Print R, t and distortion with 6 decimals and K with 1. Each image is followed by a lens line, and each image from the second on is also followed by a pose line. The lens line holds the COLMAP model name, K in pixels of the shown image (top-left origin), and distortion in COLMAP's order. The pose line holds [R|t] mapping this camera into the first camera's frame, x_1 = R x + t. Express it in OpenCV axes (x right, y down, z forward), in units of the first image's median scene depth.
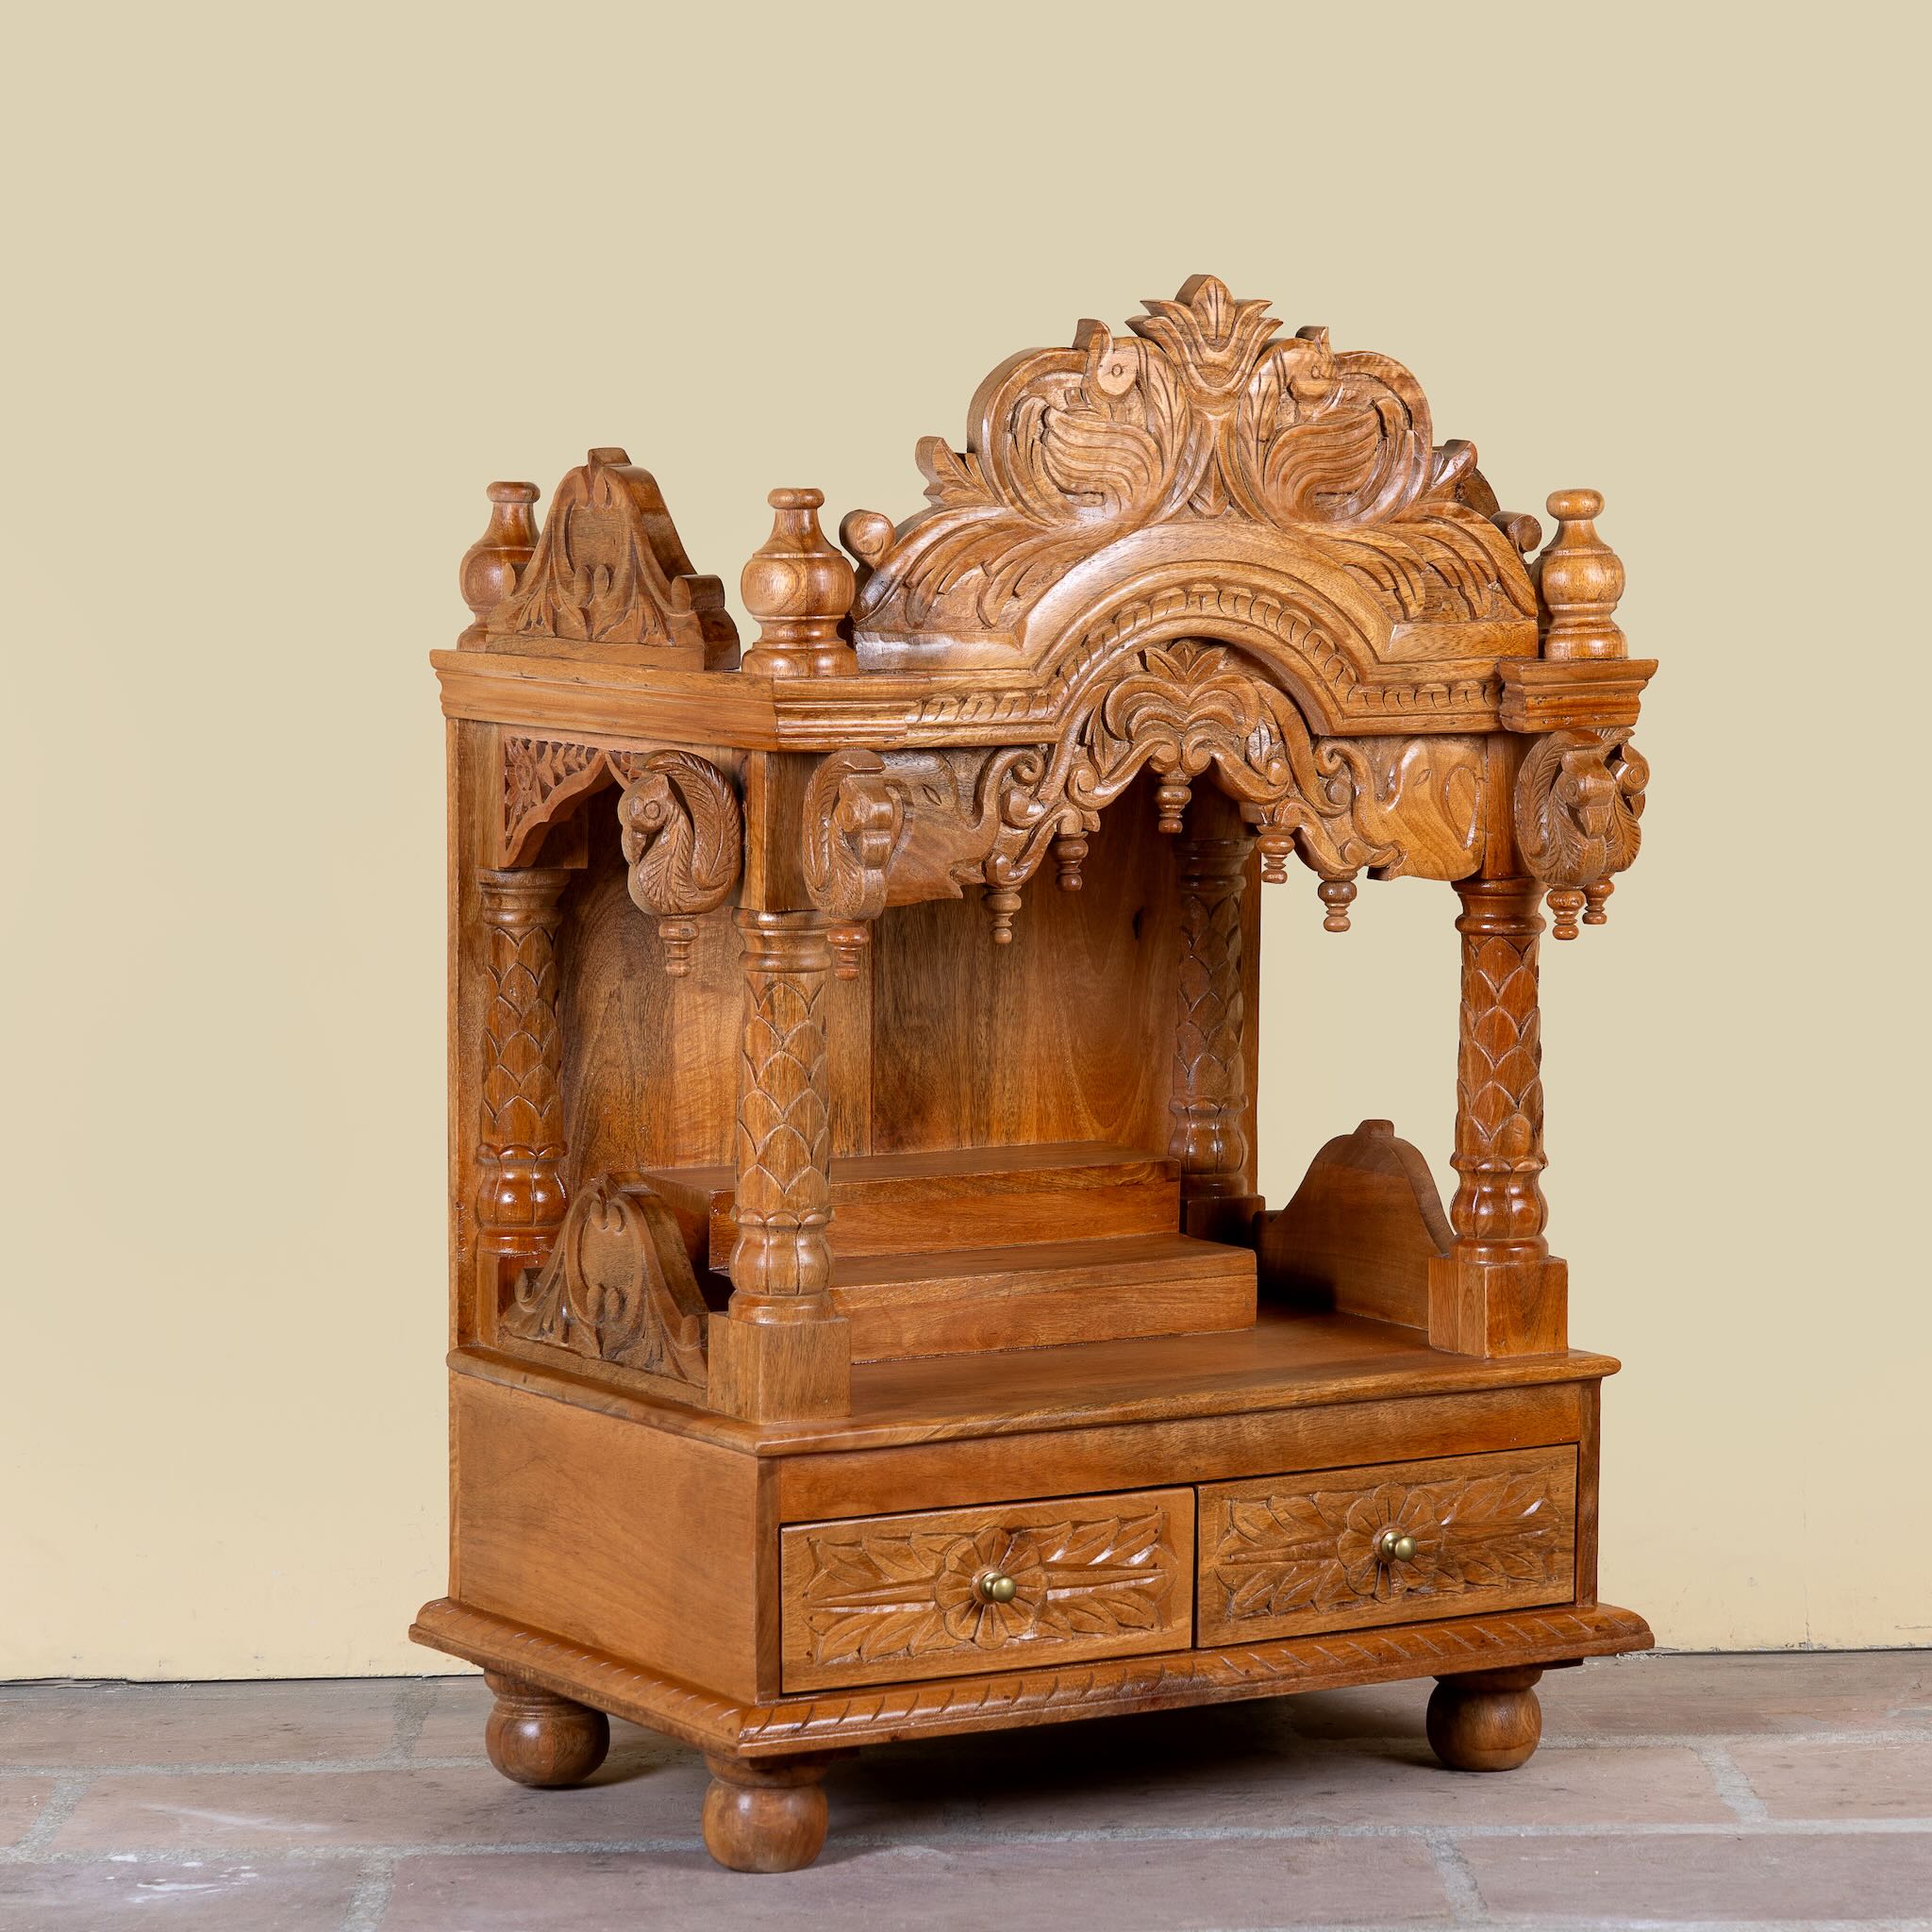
lens RADIAL K [[6706.0, 0, 992.0], [0, 6706.0, 1050.6], [0, 0, 1]] dist [0.158216, 0.000000]
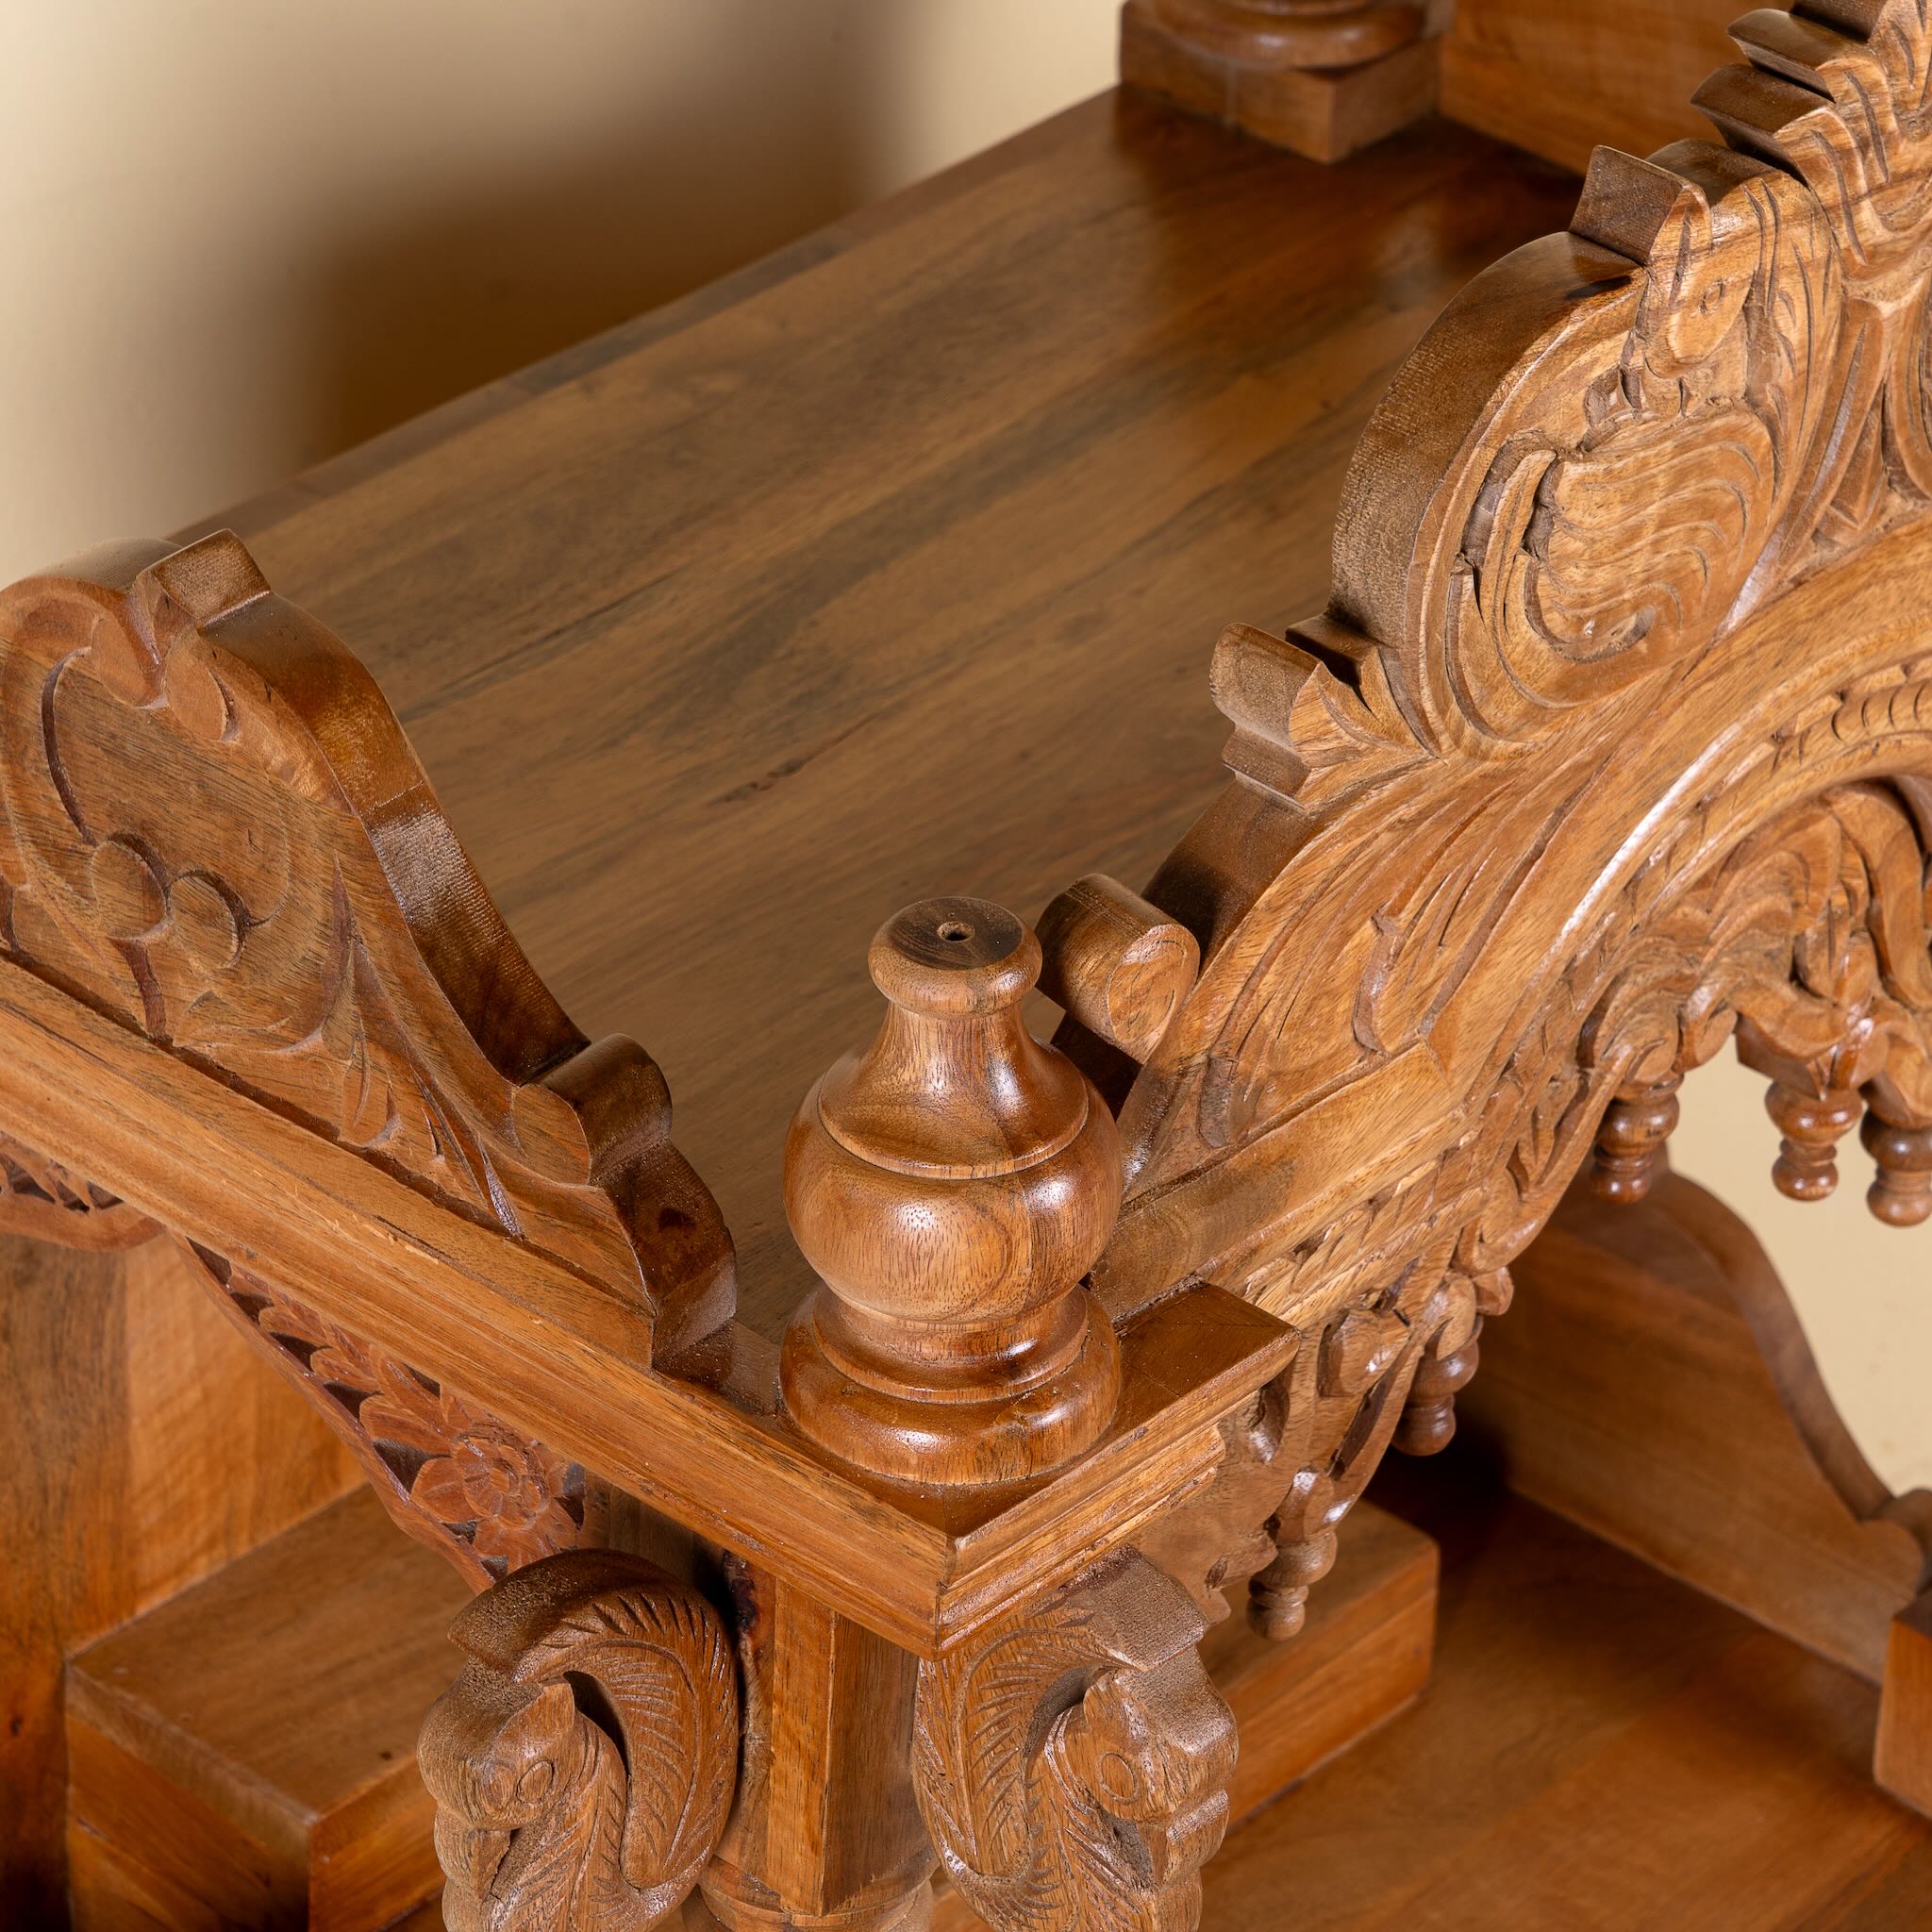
lens RADIAL K [[7322.9, 0, 966.9], [0, 7322.9, 963.0], [0, 0, 1]] dist [0.177915, 0.000000]
pose [[0.956522, -0.131318, 0.260424, -0.117248], [0.001530, 0.895152, 0.445758, -0.232178], [-0.291655, -0.425979, 0.856434, 0.655848]]
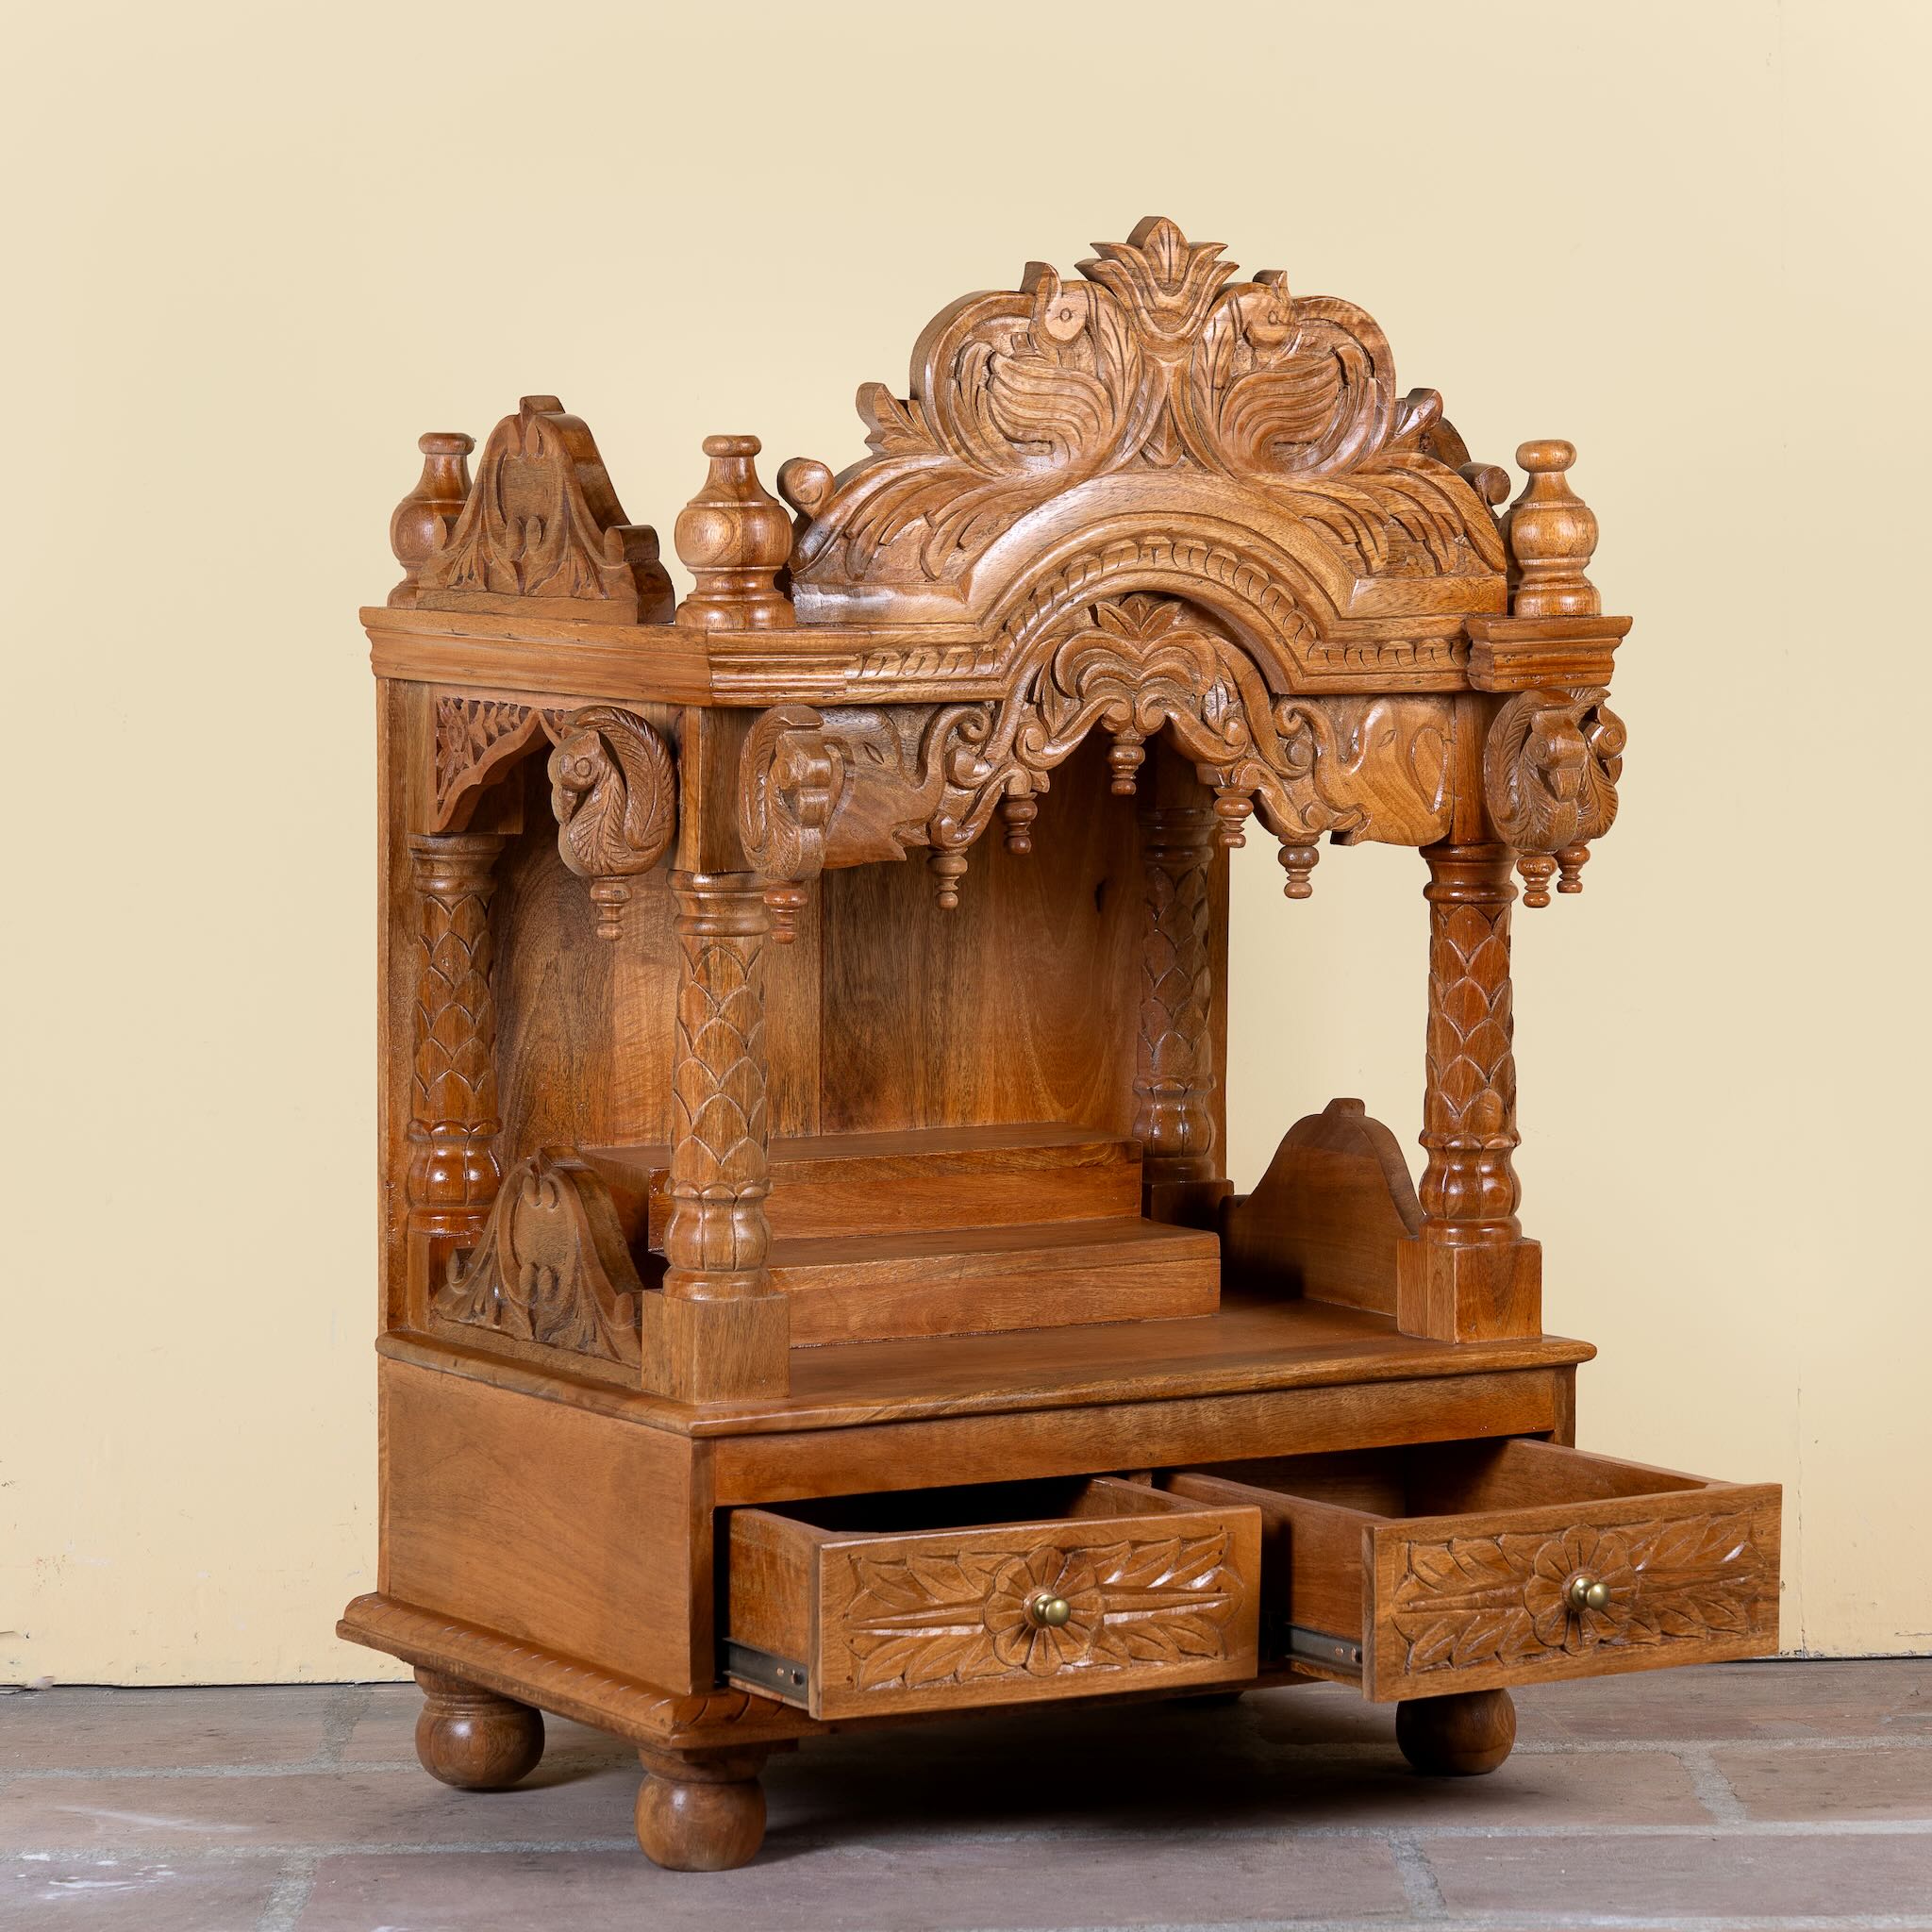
lens RADIAL K [[7322.9, 0, 966.0], [0, 7322.9, 976.8], [0, 0, 1]] dist [0.177915, 0.000000]
pose [[0.999944, 0.000483, -0.010557, 0.015067], [-0.000671, 0.999841, -0.017819, 0.012541], [0.010547, 0.017825, 0.999785, -0.053087]]
